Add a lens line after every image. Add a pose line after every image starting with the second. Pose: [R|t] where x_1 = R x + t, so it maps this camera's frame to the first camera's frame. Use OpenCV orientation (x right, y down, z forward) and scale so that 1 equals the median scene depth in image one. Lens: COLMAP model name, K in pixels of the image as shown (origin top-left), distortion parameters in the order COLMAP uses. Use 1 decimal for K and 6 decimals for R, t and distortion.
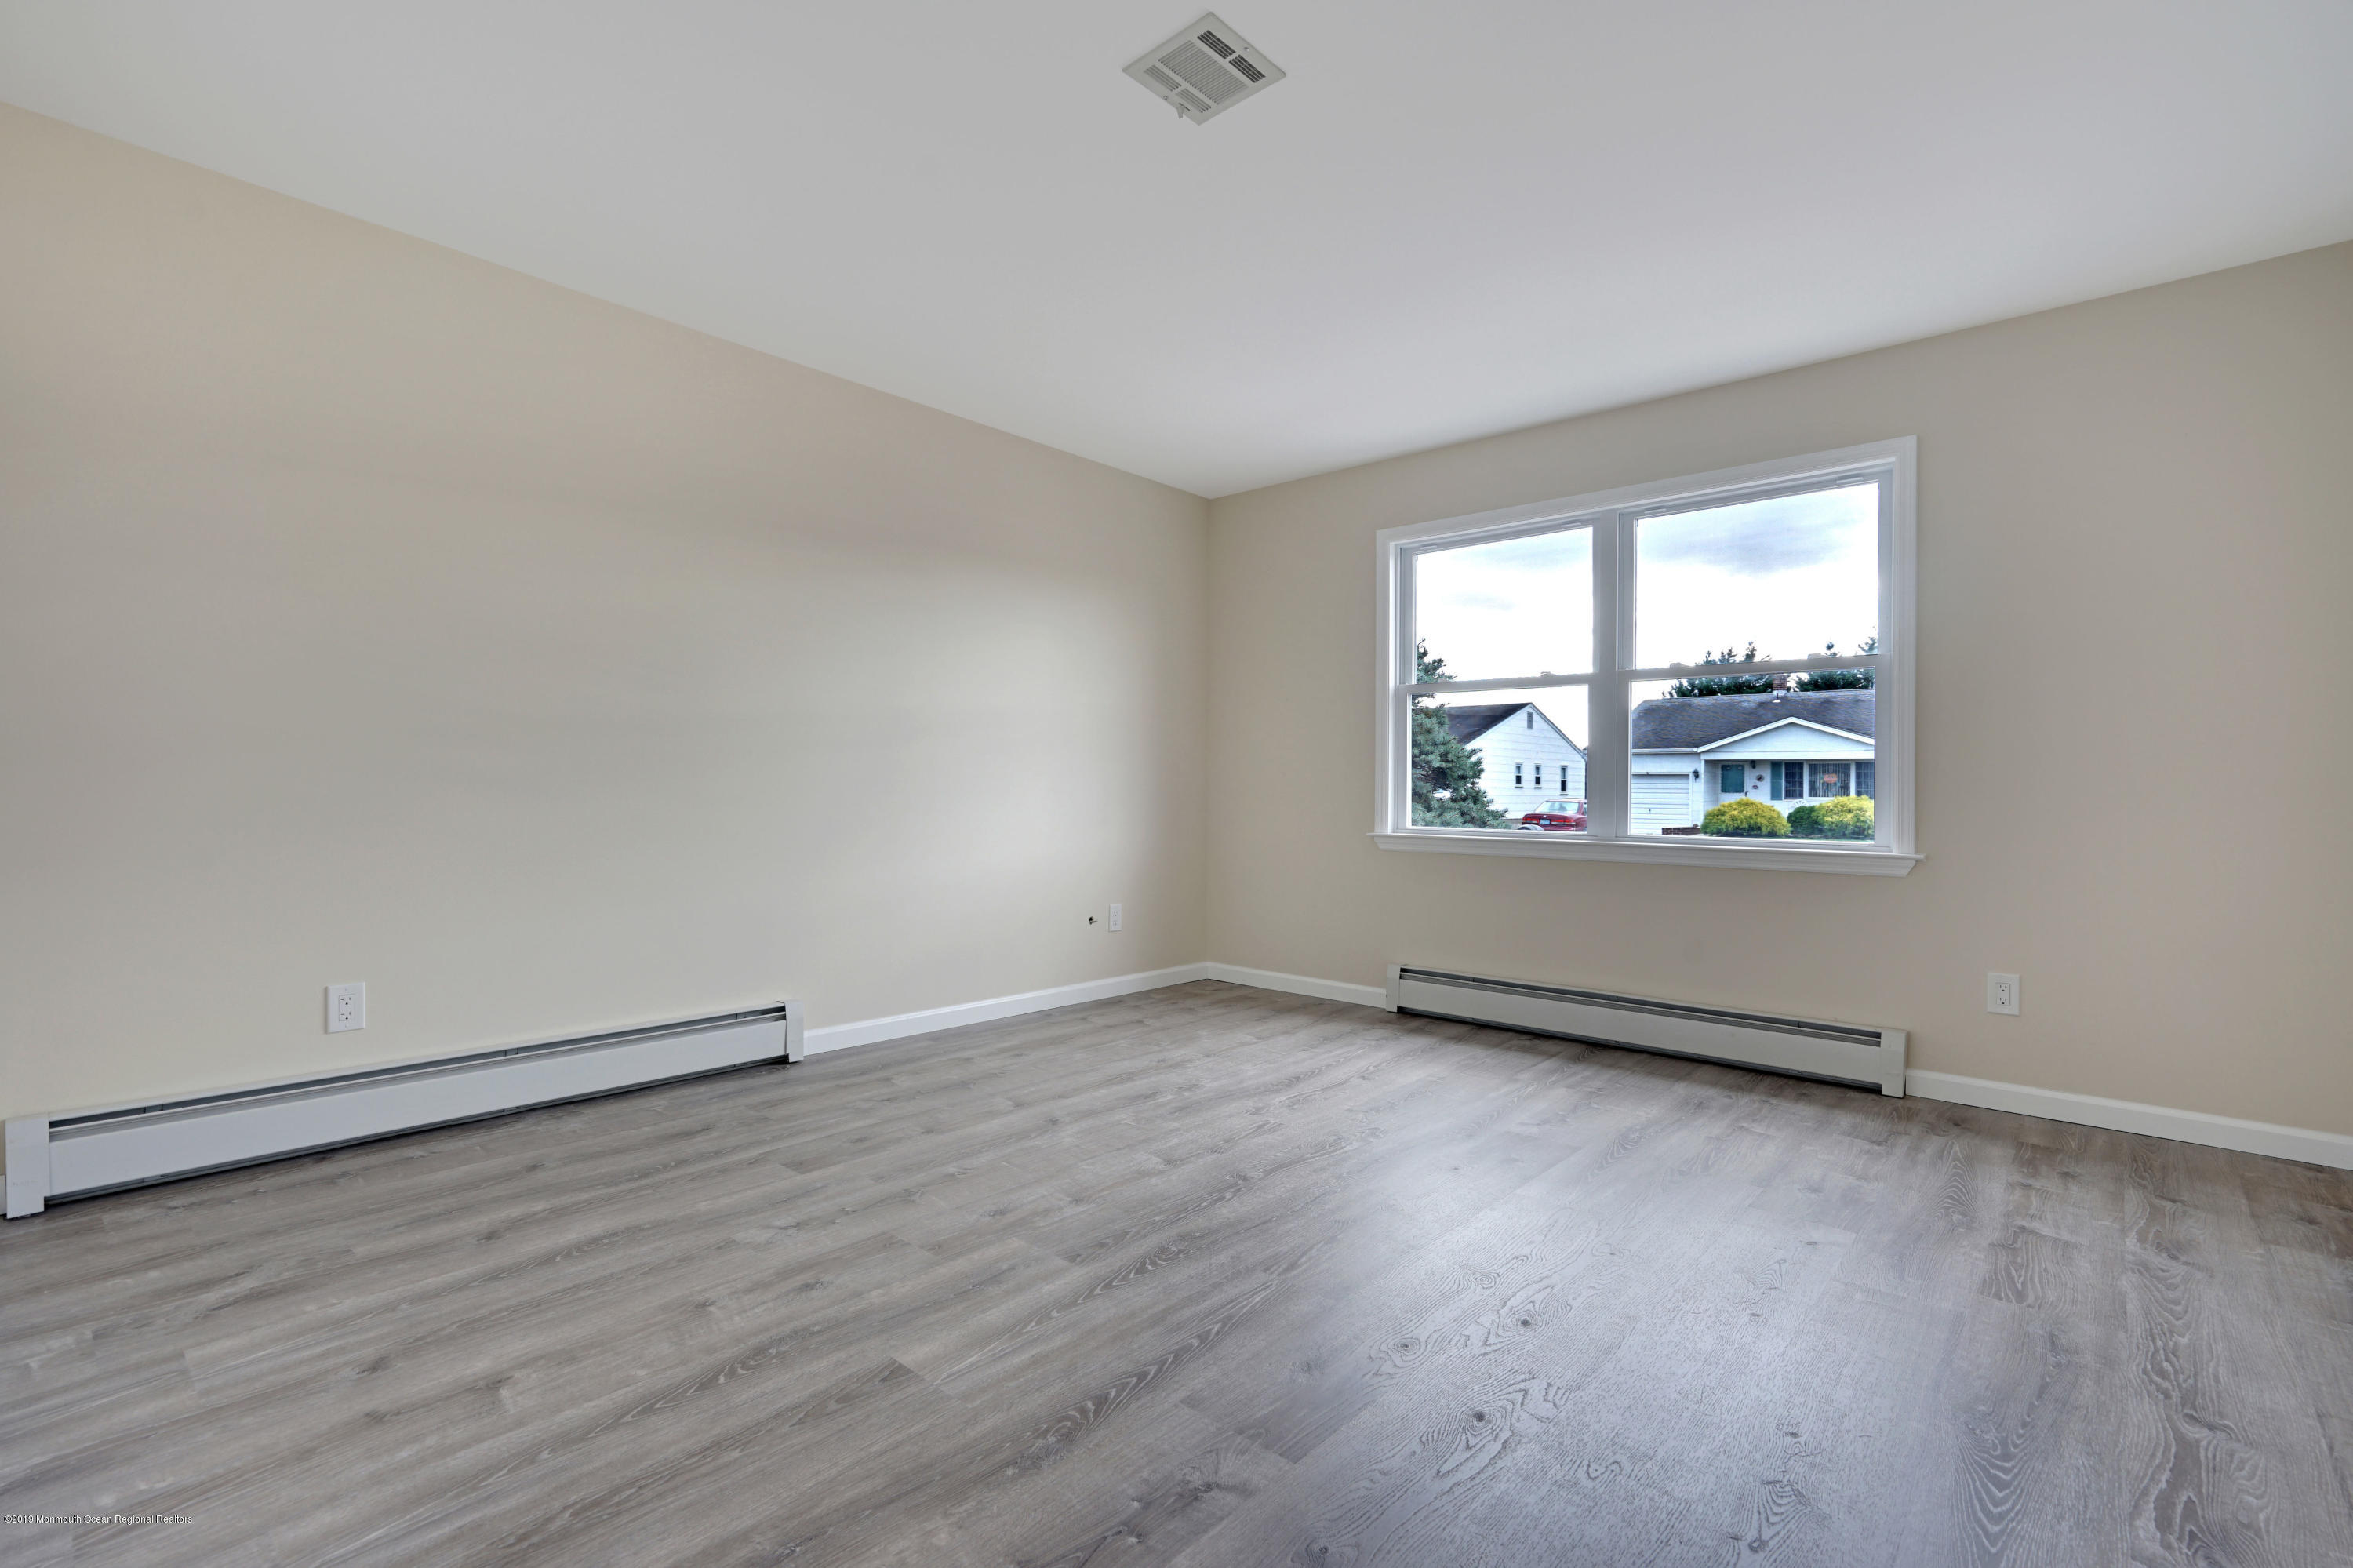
lens RADIAL K [[1062.3, 0, 1176.5], [0, 1062.3, 784.0], [0, 0, 1]] dist [0.000182, 0.001798]
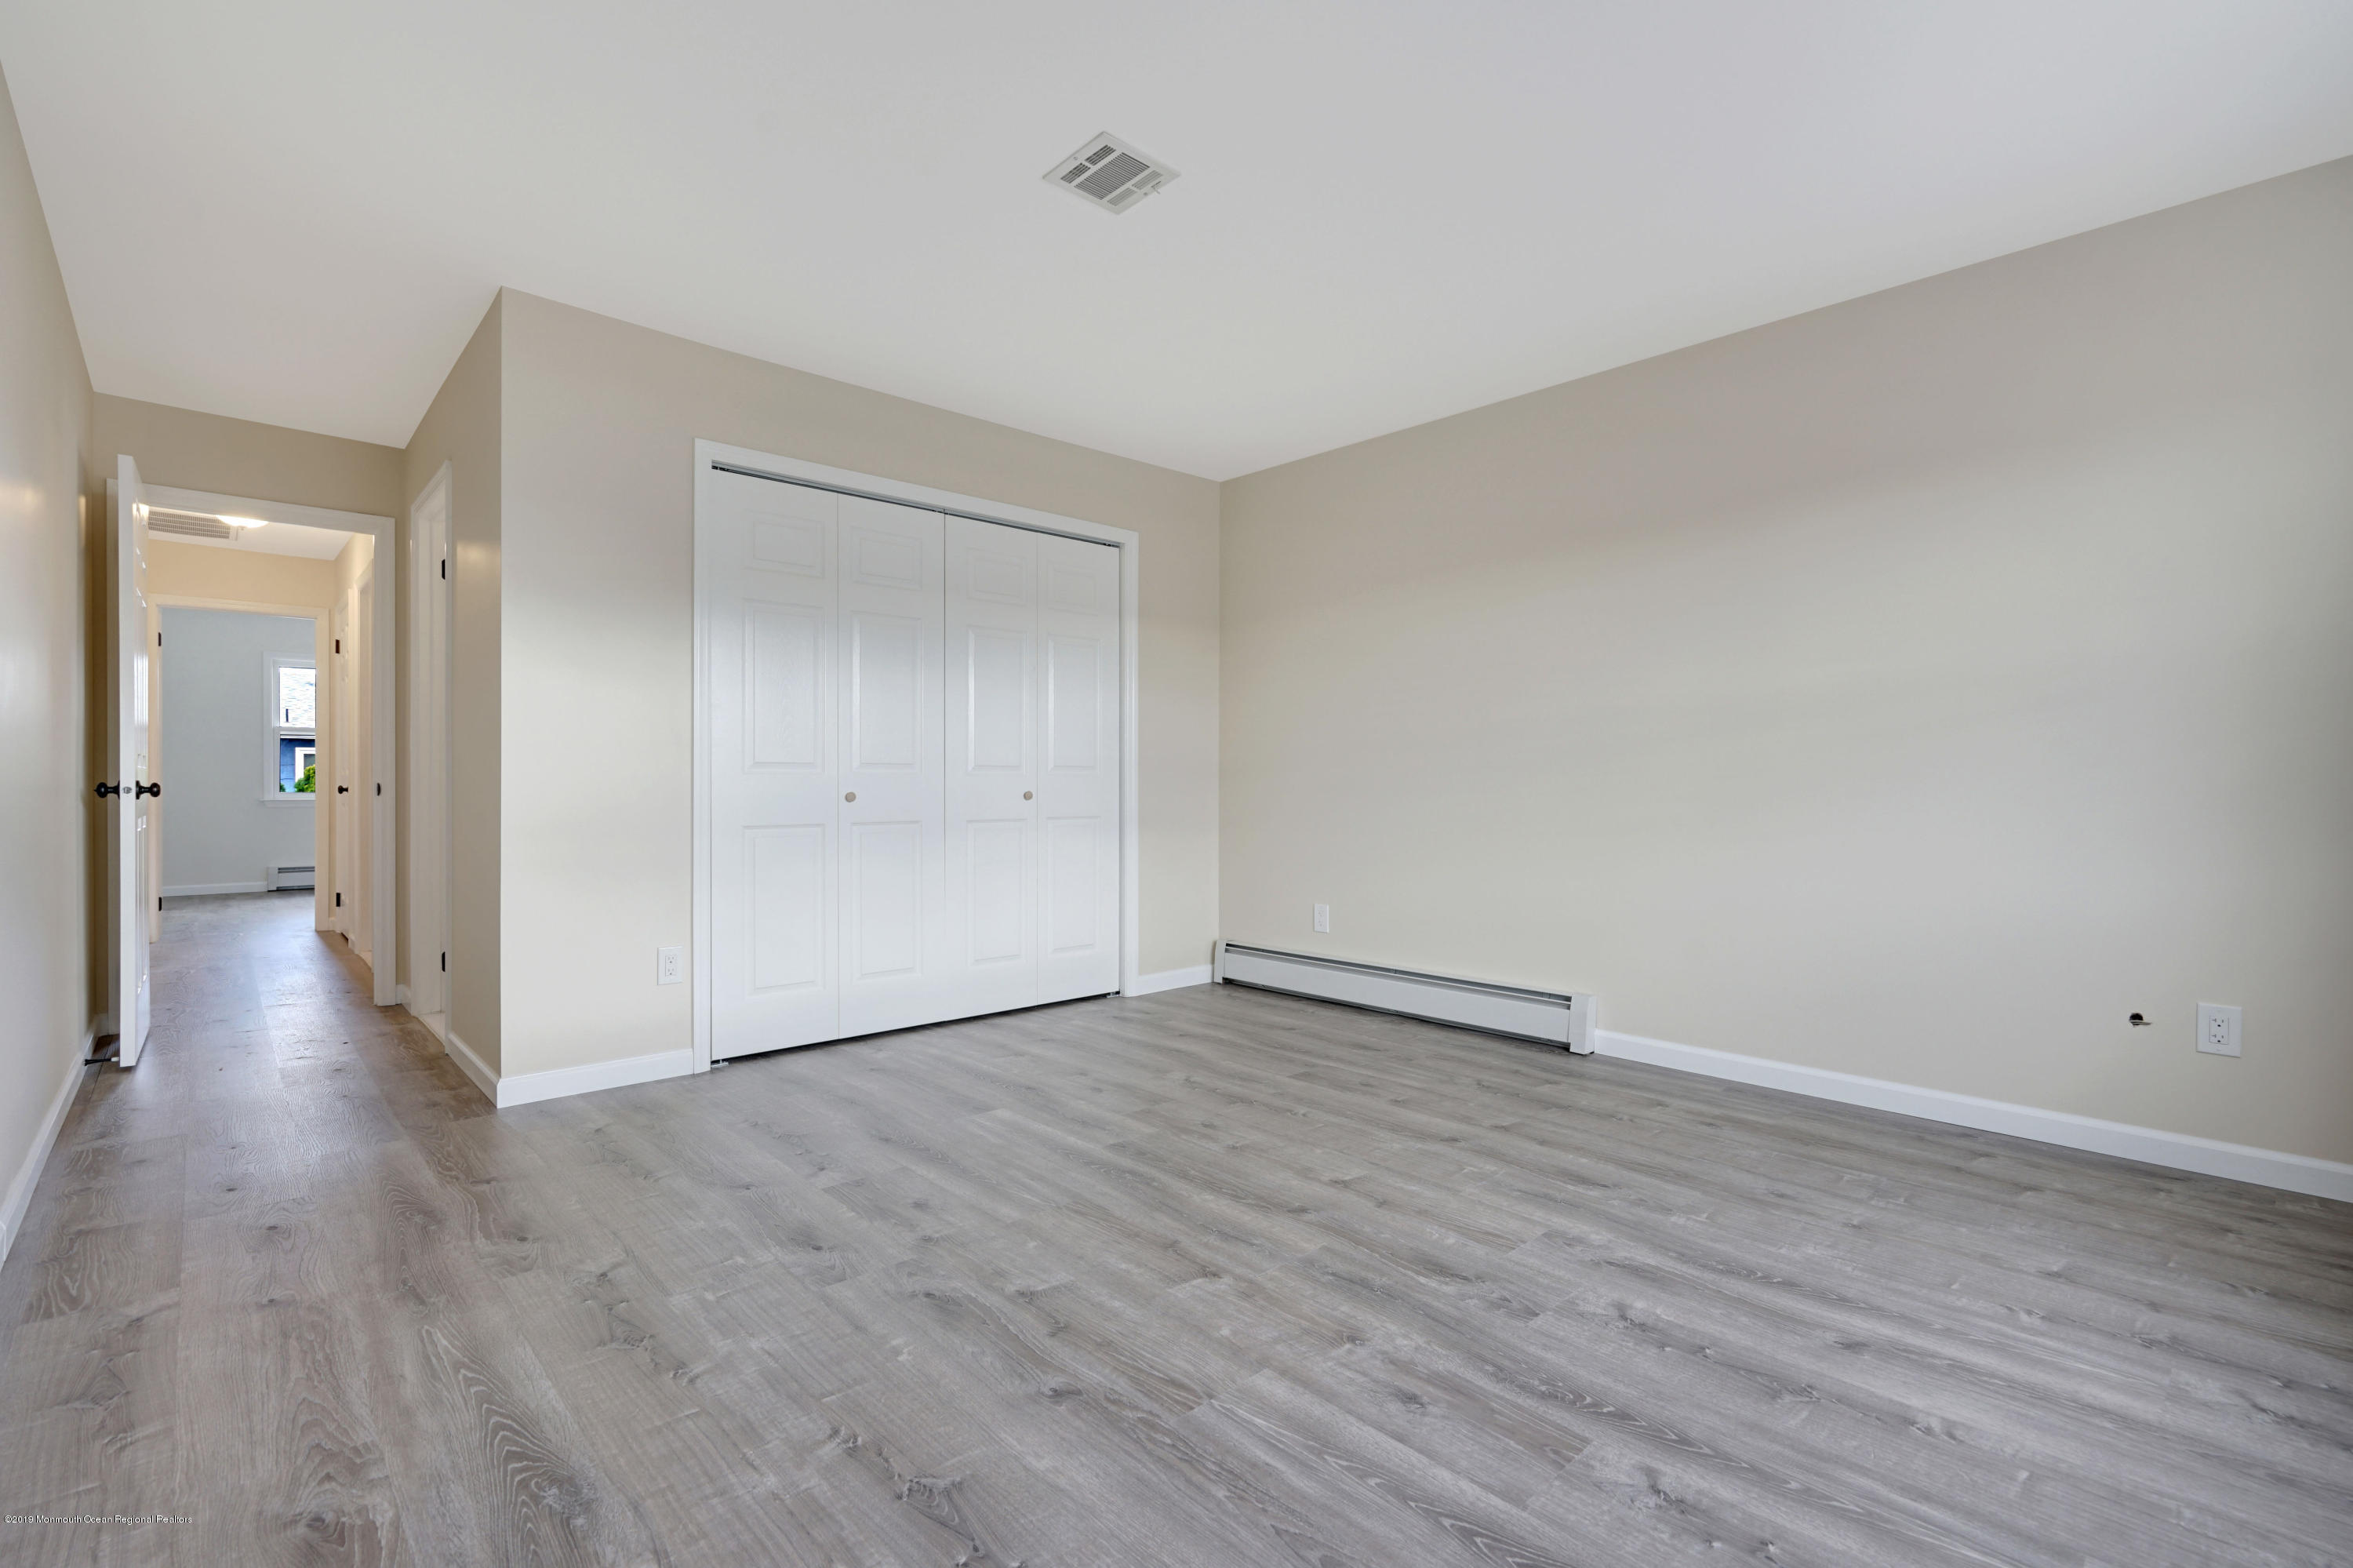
lens RADIAL K [[1062.3, 0, 1176.5], [0, 1062.3, 784.0], [0, 0, 1]] dist [0.000182, 0.001798]
pose [[-0.102281, -0.012719, -0.994674, 0.870801], [0.002017, 0.999914, -0.012993, 0.014203], [0.994754, -0.003335, -0.102246, 0.875320]]
